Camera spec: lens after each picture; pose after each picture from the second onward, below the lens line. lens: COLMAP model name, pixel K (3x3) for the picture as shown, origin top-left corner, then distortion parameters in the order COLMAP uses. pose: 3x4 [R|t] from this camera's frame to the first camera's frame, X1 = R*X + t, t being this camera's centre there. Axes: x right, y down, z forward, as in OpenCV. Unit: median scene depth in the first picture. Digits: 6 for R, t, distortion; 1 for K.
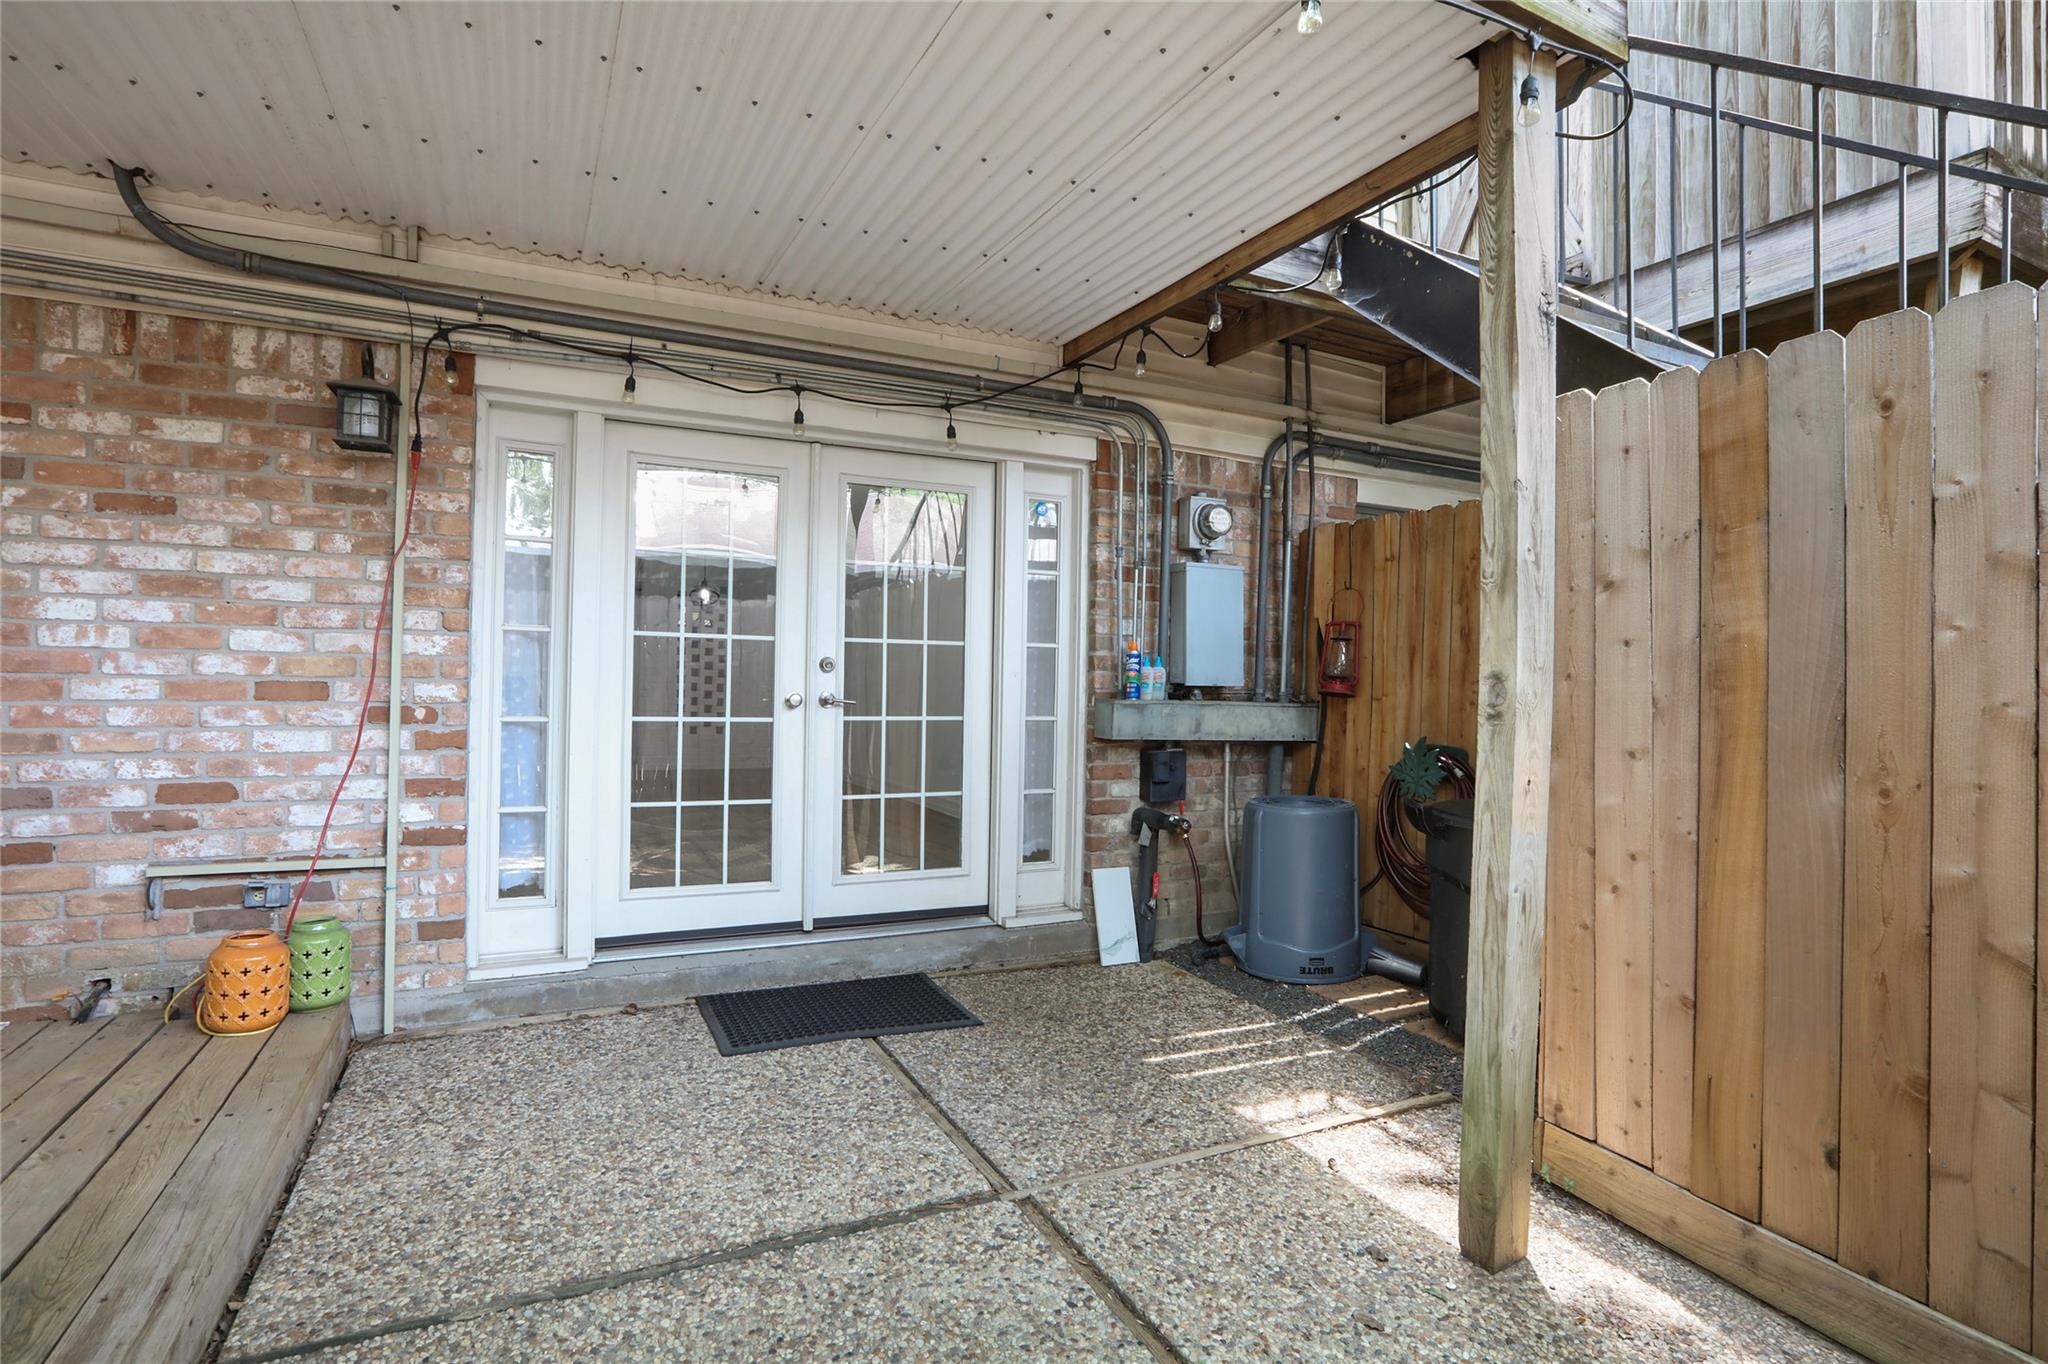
lens RADIAL K [[972.6, 0, 1024.7], [0, 972.6, 682.4], [0, 0, 1]] dist [-0.054077, 0.023690]
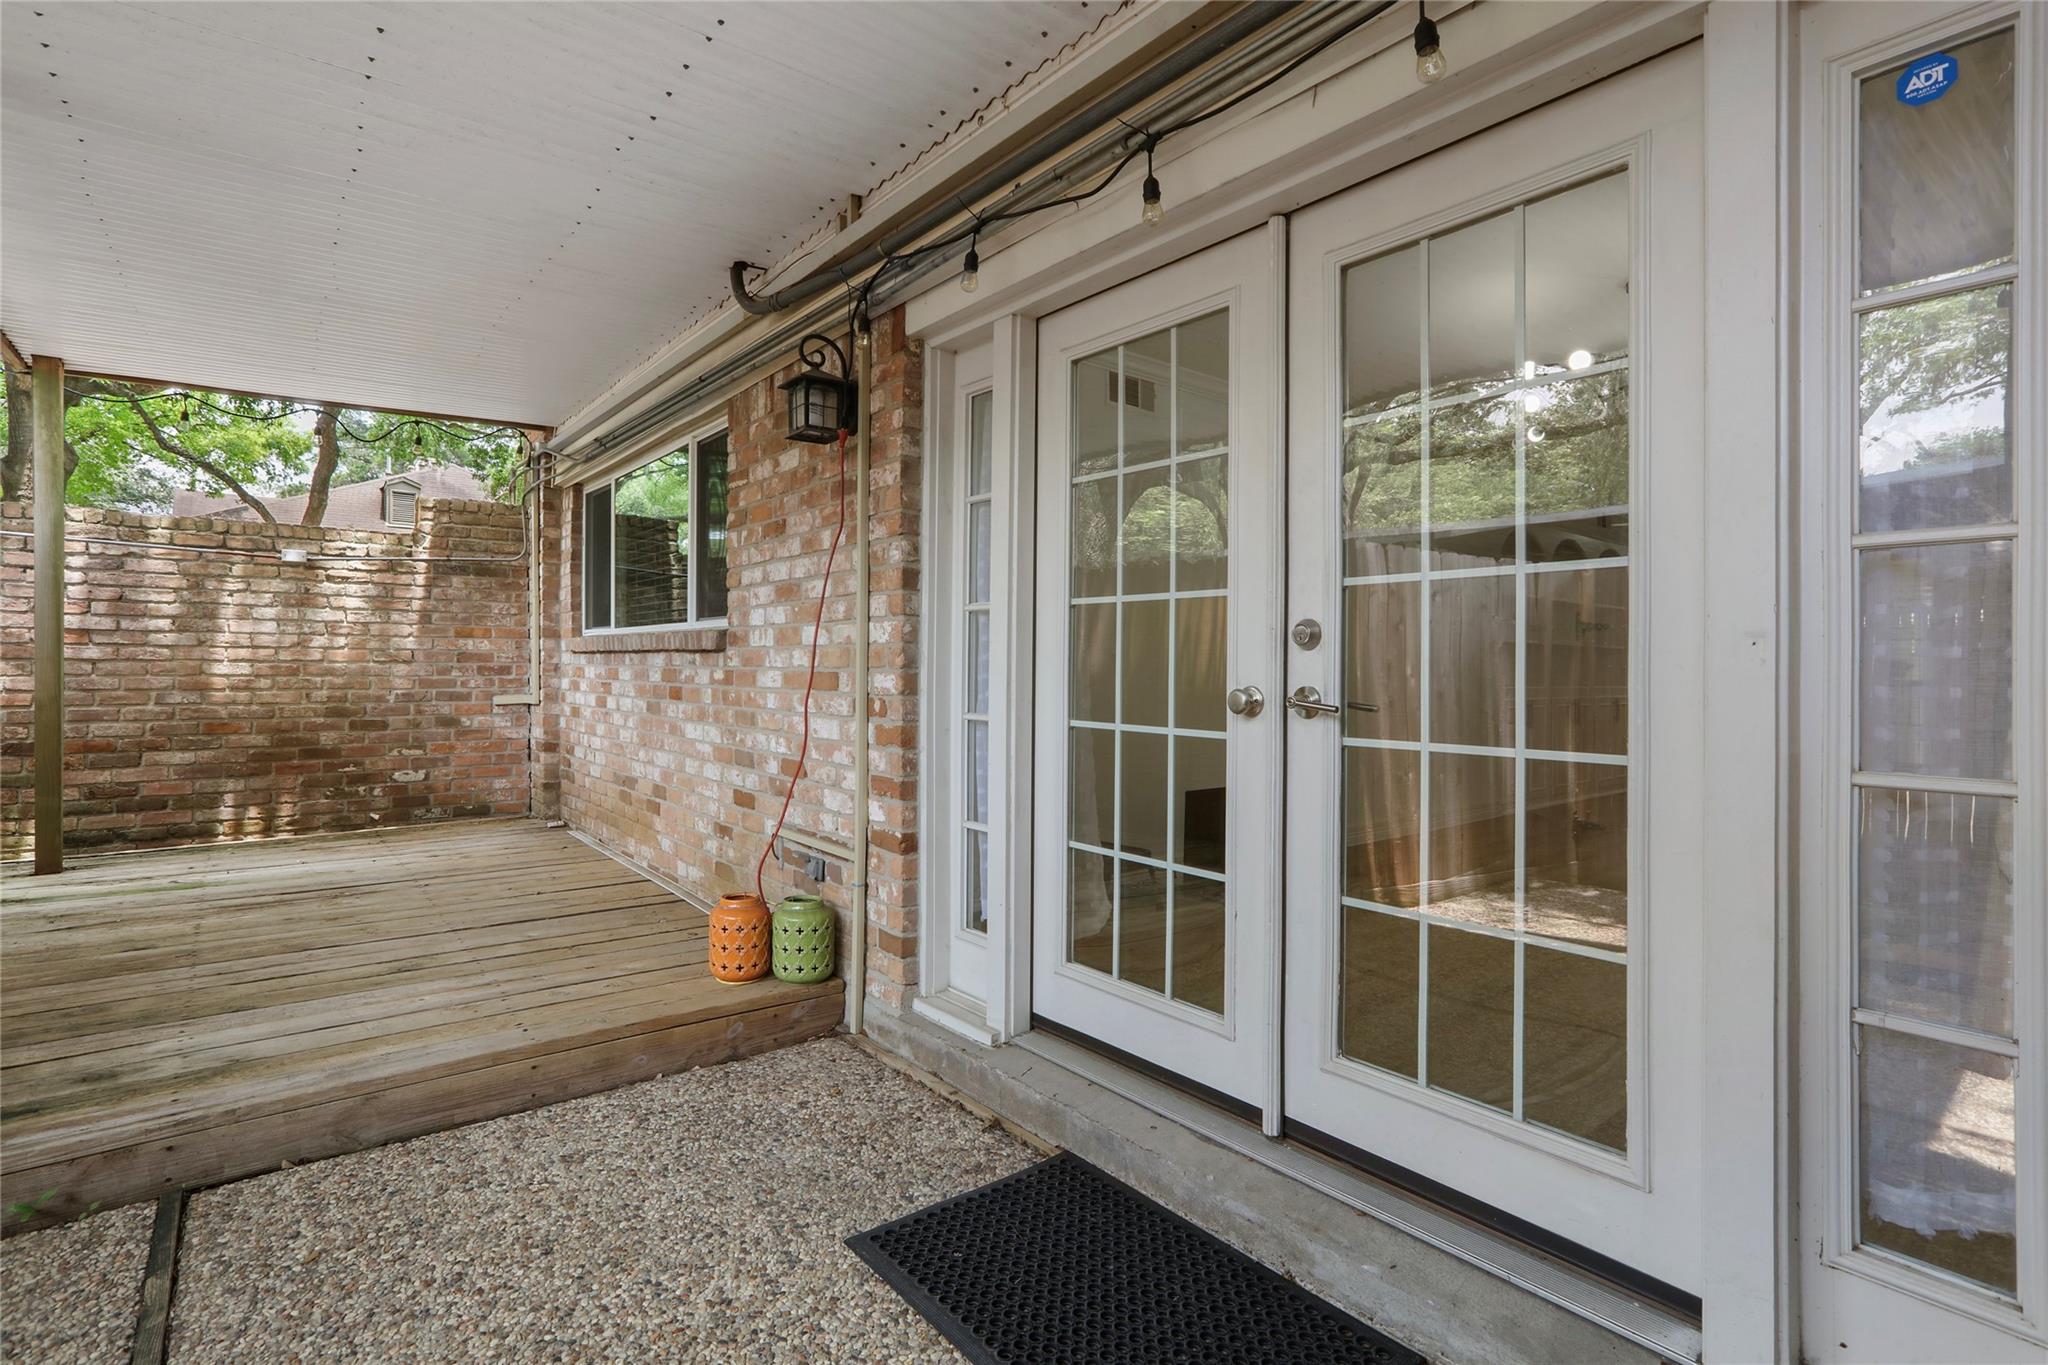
lens RADIAL K [[972.6, 0, 1024.7], [0, 972.6, 682.9], [0, 0, 1]] dist [-0.054077, 0.023690]
pose [[0.218496, -0.004555, -0.975827, 0.345850], [-0.010525, 0.999920, -0.007025, 0.016459], [0.975781, 0.011806, 0.218431, 0.982395]]
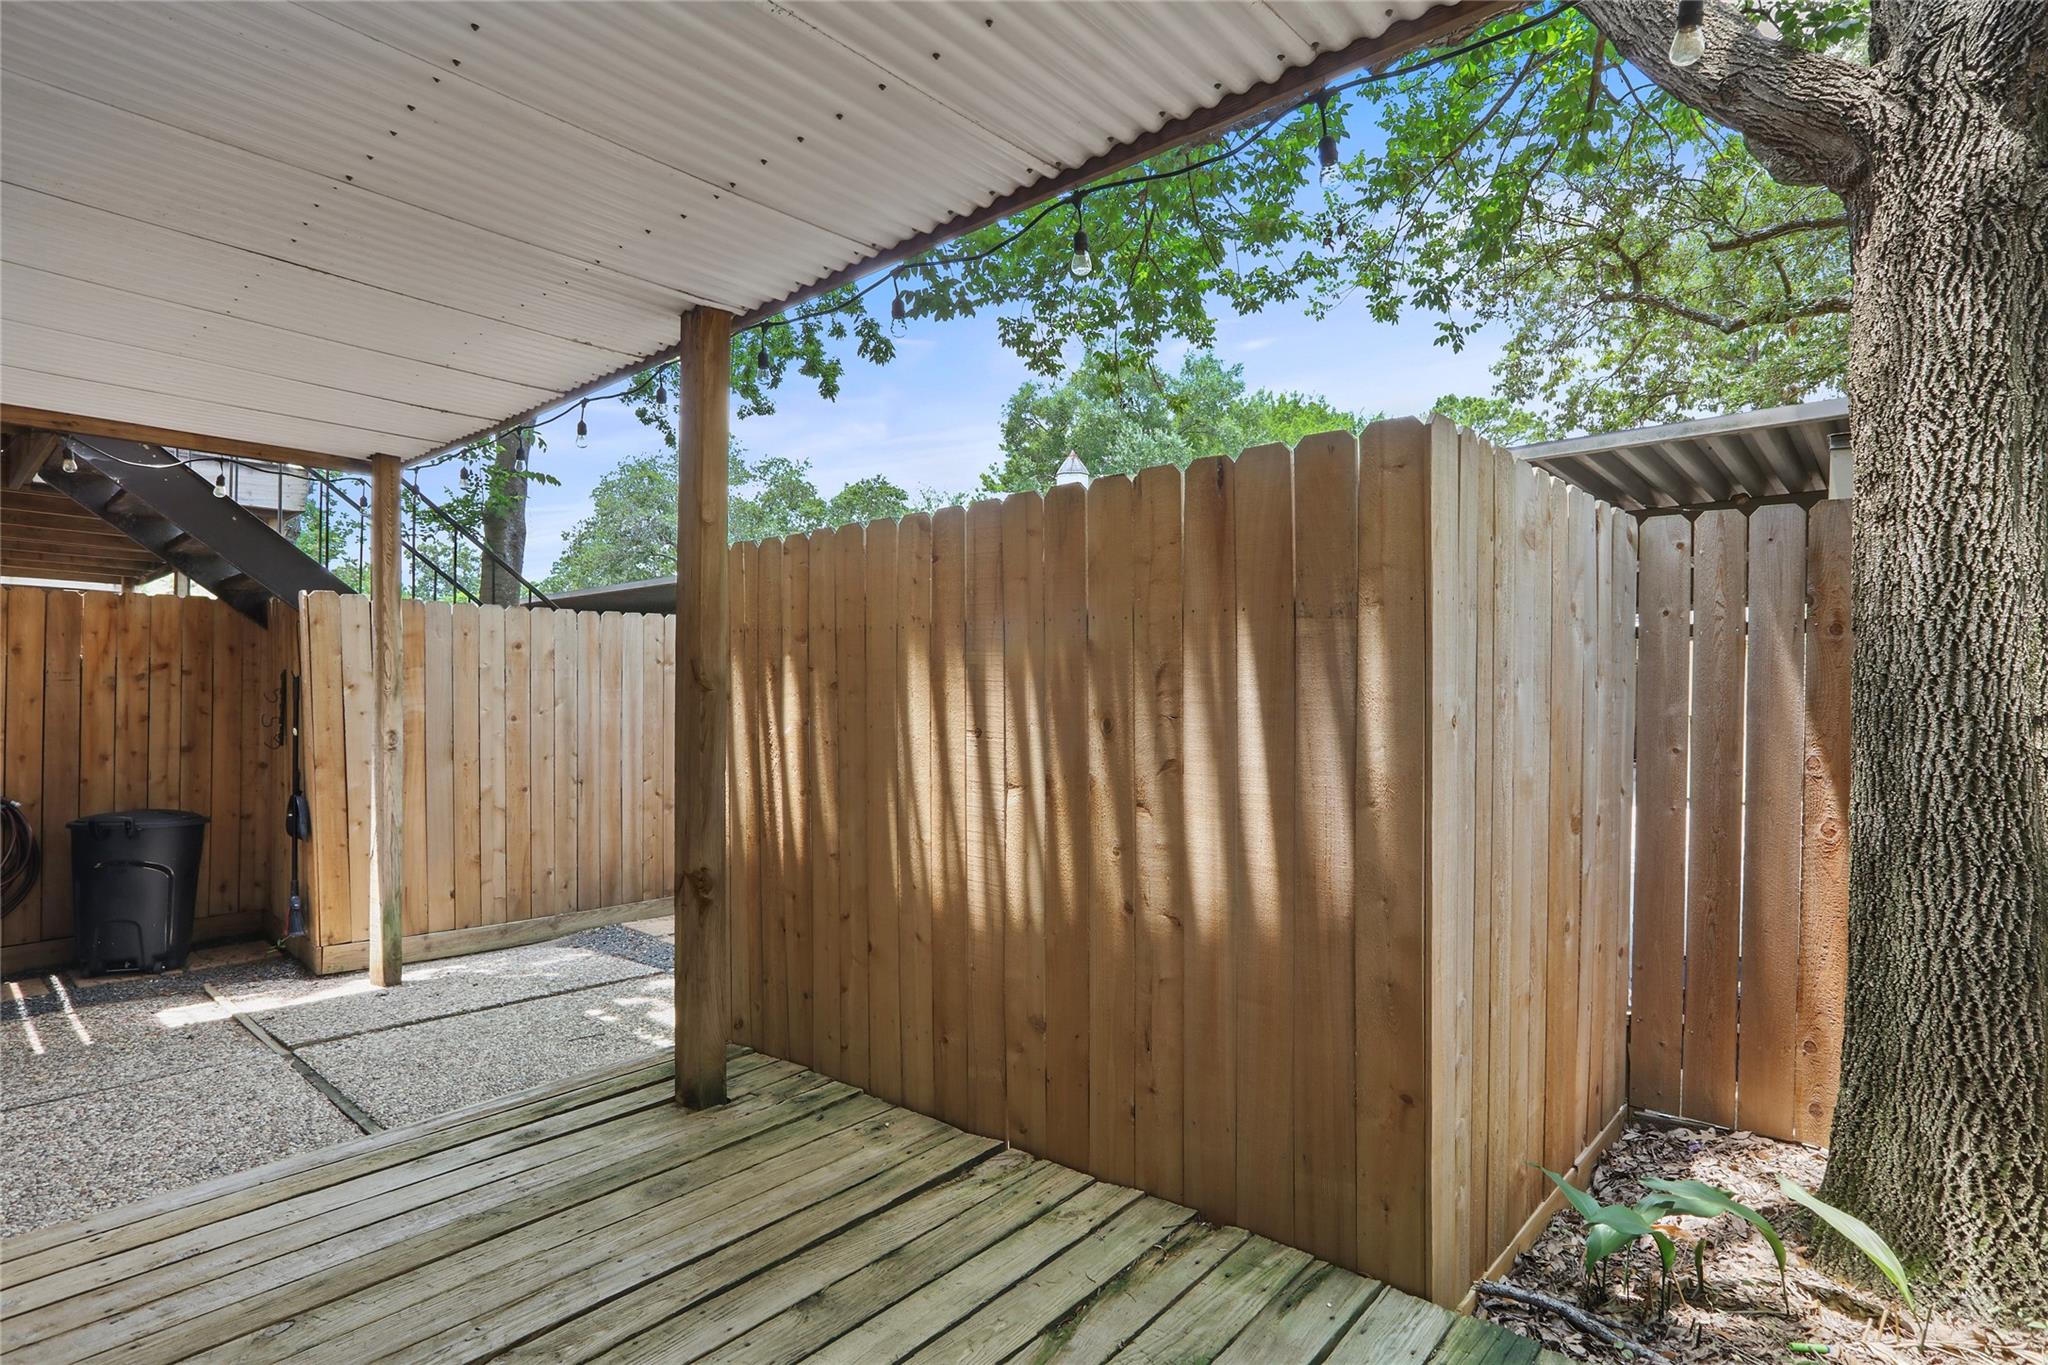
lens RADIAL K [[1019.1, 0, 1018.9], [0, 1019.1, 714.3], [0, 0, 1]] dist [0.000800, 0.001595]
pose [[-0.386298, -0.037612, 0.921607, -1.615855], [-0.019323, 0.999279, 0.032683, -0.108021], [-0.922172, -0.005183, -0.386746, 0.378660]]
